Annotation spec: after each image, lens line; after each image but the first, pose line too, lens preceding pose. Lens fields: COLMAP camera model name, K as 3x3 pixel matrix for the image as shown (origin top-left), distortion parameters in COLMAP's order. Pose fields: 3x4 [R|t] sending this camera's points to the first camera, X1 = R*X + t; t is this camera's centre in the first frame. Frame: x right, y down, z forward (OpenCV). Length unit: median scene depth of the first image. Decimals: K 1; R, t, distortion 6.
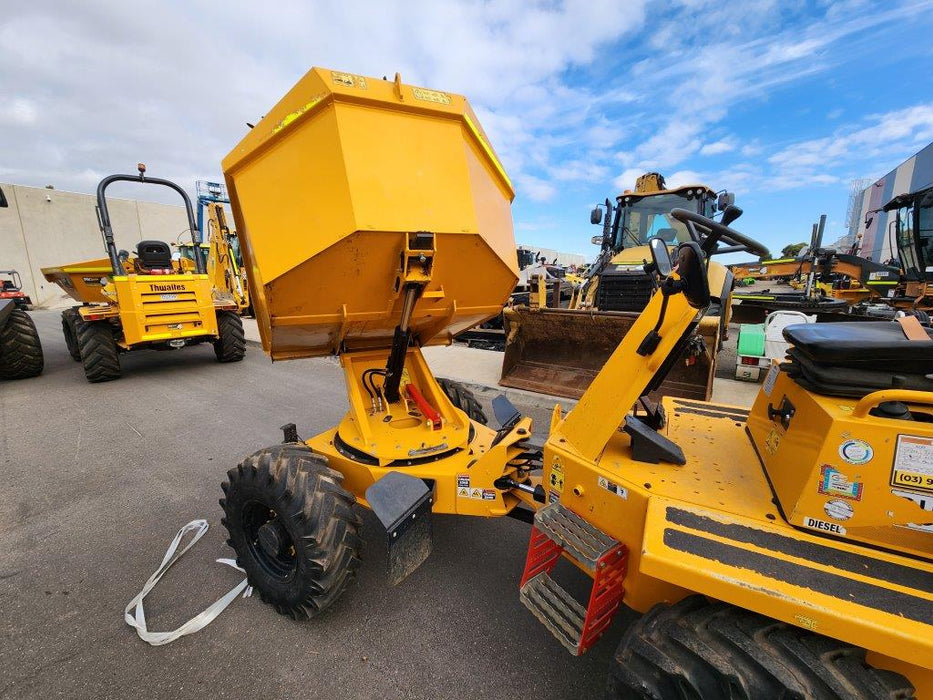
lens RADIAL K [[383.4, 0, 462.6], [0, 383.4, 348.0], [0, 0, 1]] dist [-0.001118, -0.000275]
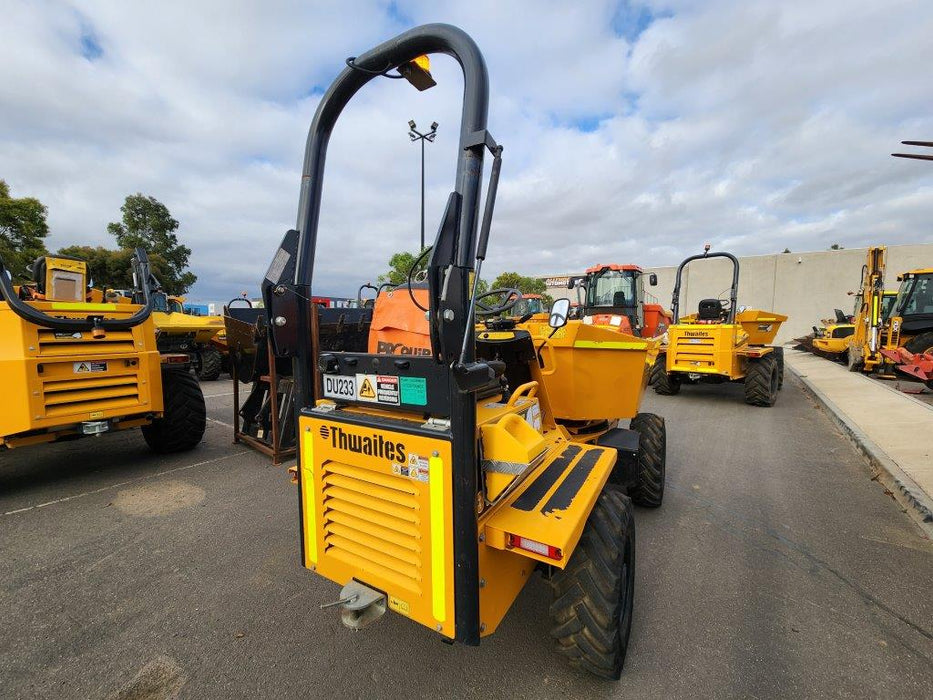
lens RADIAL K [[379.4, 0, 460.9], [0, 379.4, 349.3], [0, 0, 1]] dist [0.006640, 0.000193]
pose [[-0.025120, 0.072446, -0.997056, 1.122764], [-0.194284, 0.978000, 0.075956, -0.090583], [0.980624, 0.195620, -0.010492, 0.430177]]
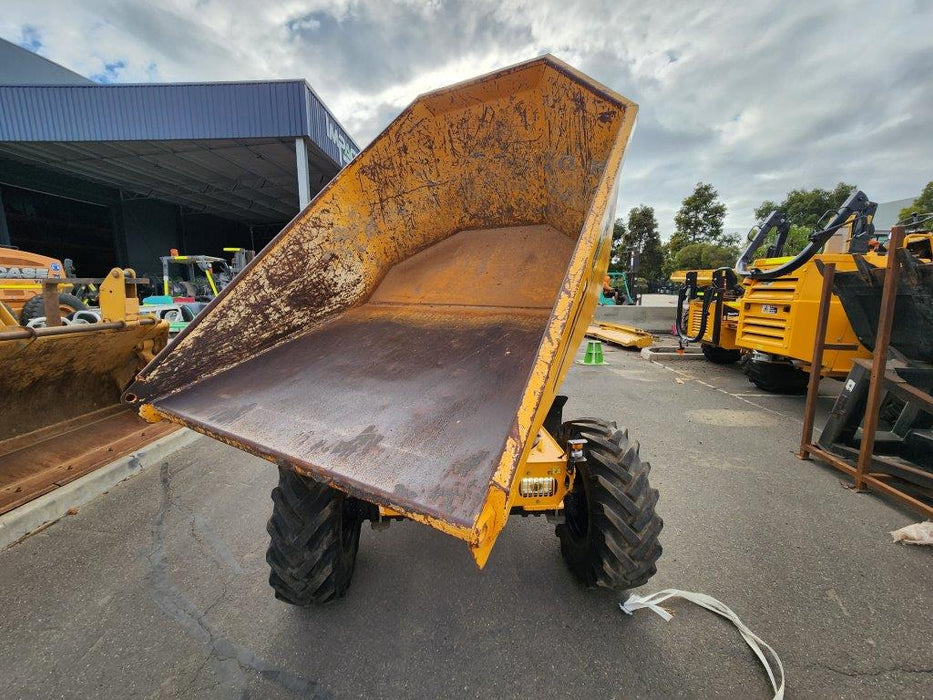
lens RADIAL K [[390.2, 0, 459.1], [0, 390.2, 341.0], [0, 0, 1]] dist [0.001935, 0.000812]
pose [[-0.559096, -0.109236, 0.821875, -0.705286], [0.163027, 0.957446, 0.238157, -0.168486], [-0.812917, 0.267141, -0.517496, 1.144147]]
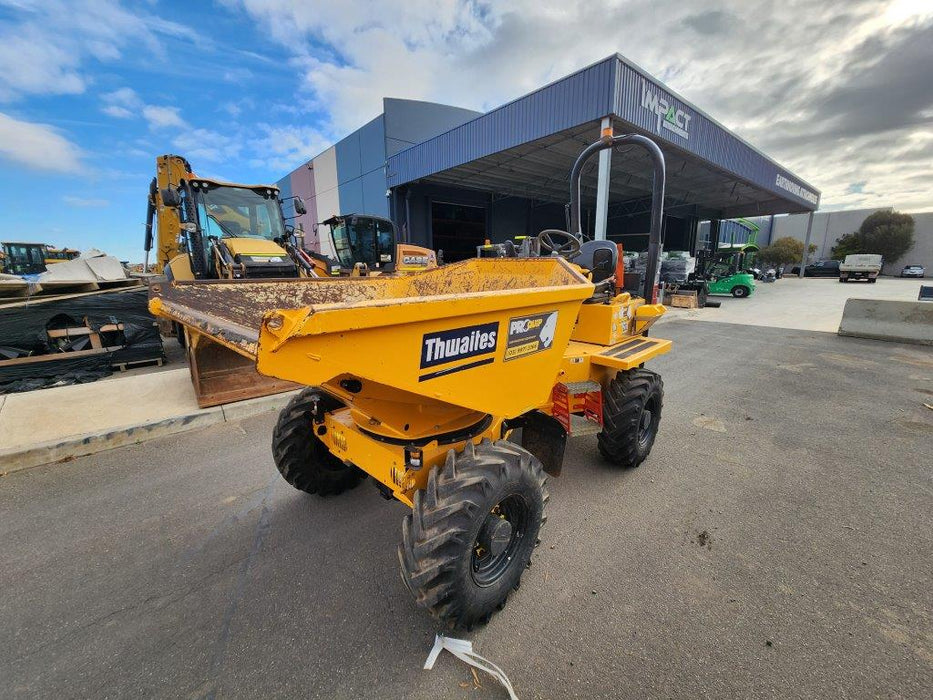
lens RADIAL K [[380.6, 0, 462.3], [0, 380.6, 350.5], [0, 0, 1]] dist [0.003307, -0.000784]
pose [[0.241380, -0.206099, 0.948293, -0.828733], [0.187610, 0.968663, 0.162772, -0.073794], [-0.952123, 0.138620, 0.272482, 0.478741]]
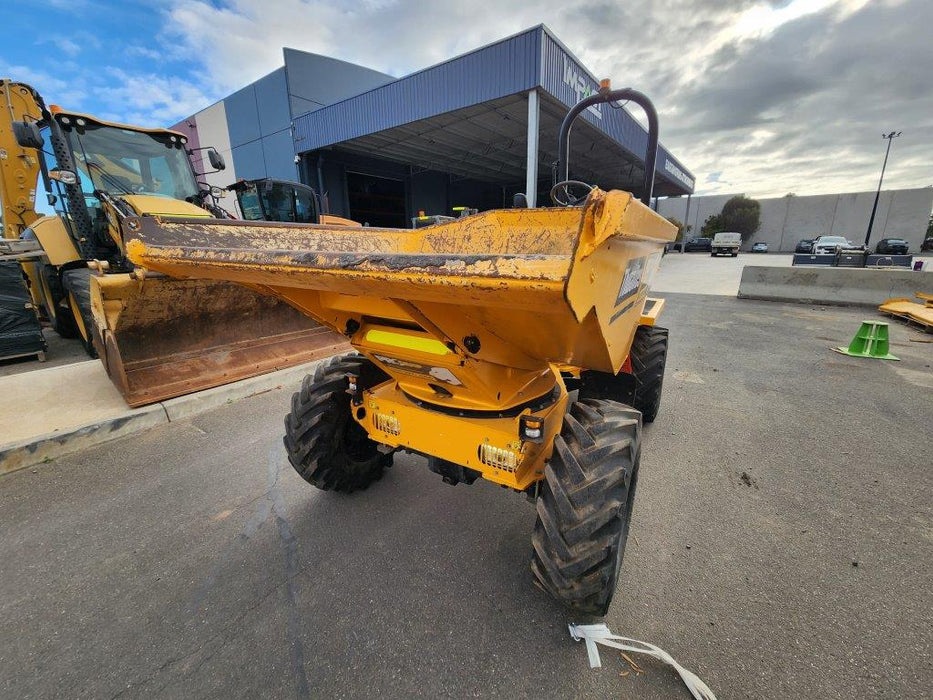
lens RADIAL K [[382.1, 0, 465.0], [0, 382.1, 347.7], [0, 0, 1]] dist [0.001785, 0.000468]
pose [[0.011571, -0.255799, 0.966661, -0.776150], [0.194371, 0.948861, 0.248762, -0.070077], [-0.980860, 0.185012, 0.060699, 0.764646]]
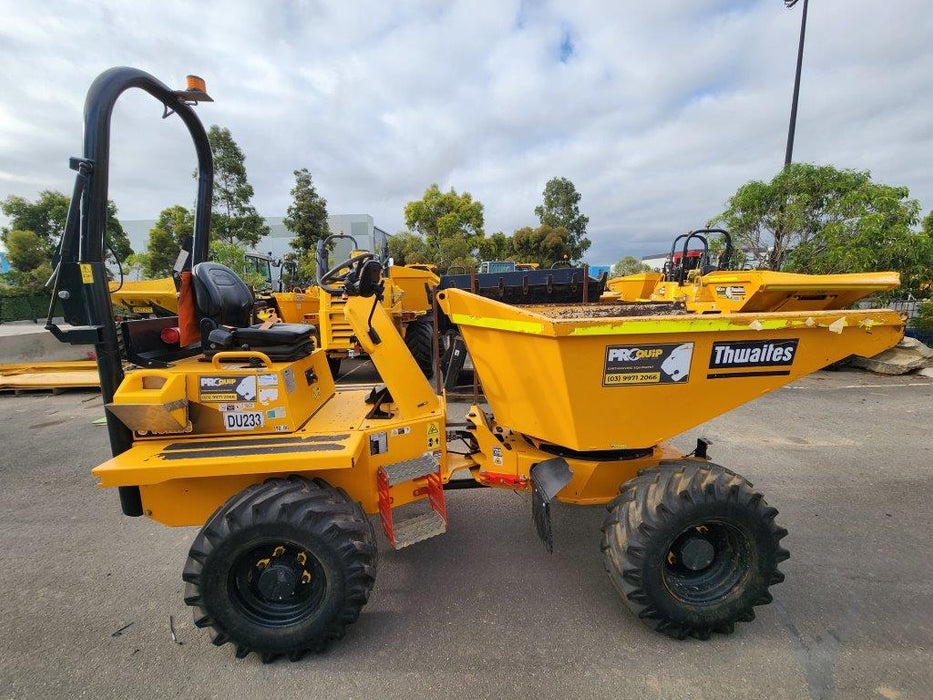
lens RADIAL K [[381.5, 0, 460.9], [0, 381.5, 348.6], [0, 0, 1]] dist [0.000694, 0.000435]
pose [[-0.836036, 0.112294, -0.537061, 0.554170], [-0.079384, 0.943777, 0.320910, -0.255819], [0.542902, 0.310926, -0.780117, 1.245070]]
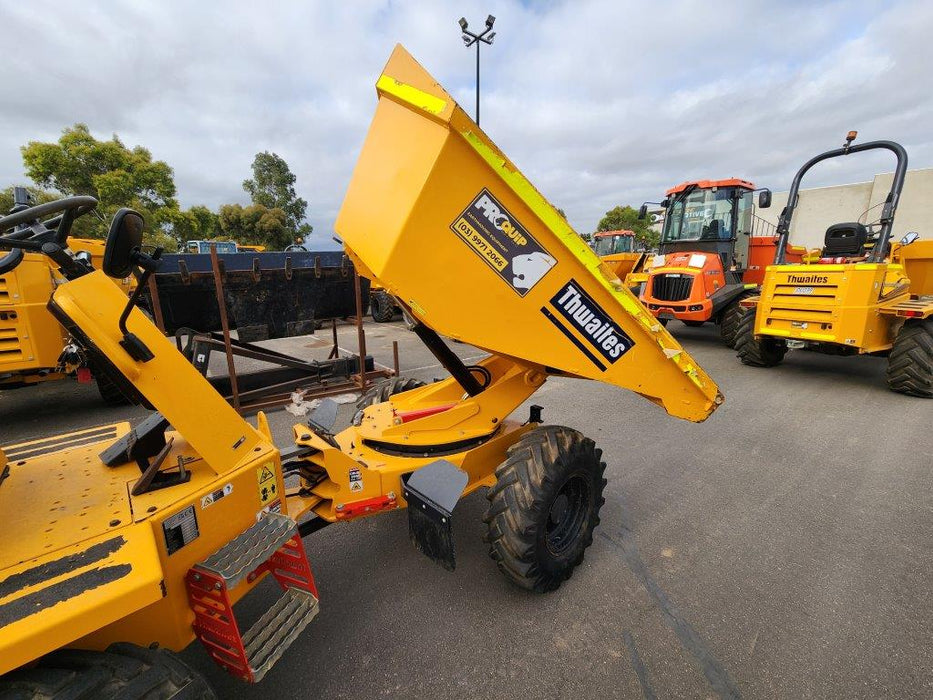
lens RADIAL K [[379.4, 0, 460.9], [0, 379.4, 349.3], [0, 0, 1]] dist [0.006640, 0.000193]
pose [[-0.299517, 0.206319, -0.931516, 0.575005], [-0.171525, 0.948787, 0.265296, -0.199684], [0.938546, 0.239239, -0.248789, 1.013473]]
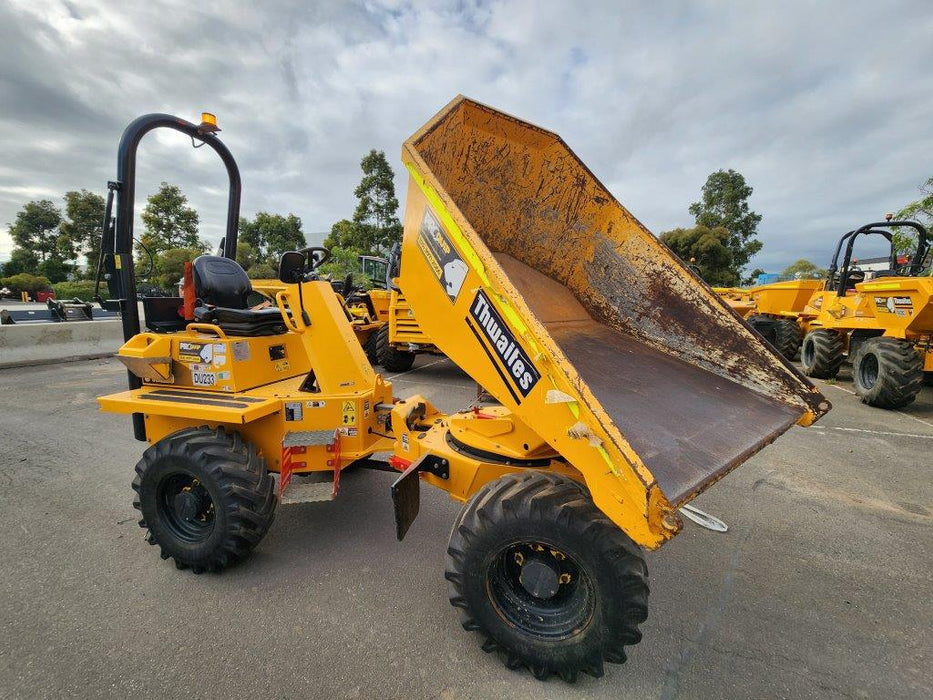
lens RADIAL K [[382.4, 0, 459.7], [0, 382.4, 348.6], [0, 0, 1]] dist [0.002221, -0.000115]
pose [[-0.973546, 0.033628, -0.226002, 0.169401], [-0.043466, 0.943792, 0.327669, -0.257806], [0.224318, 0.328824, -0.917364, 1.437212]]
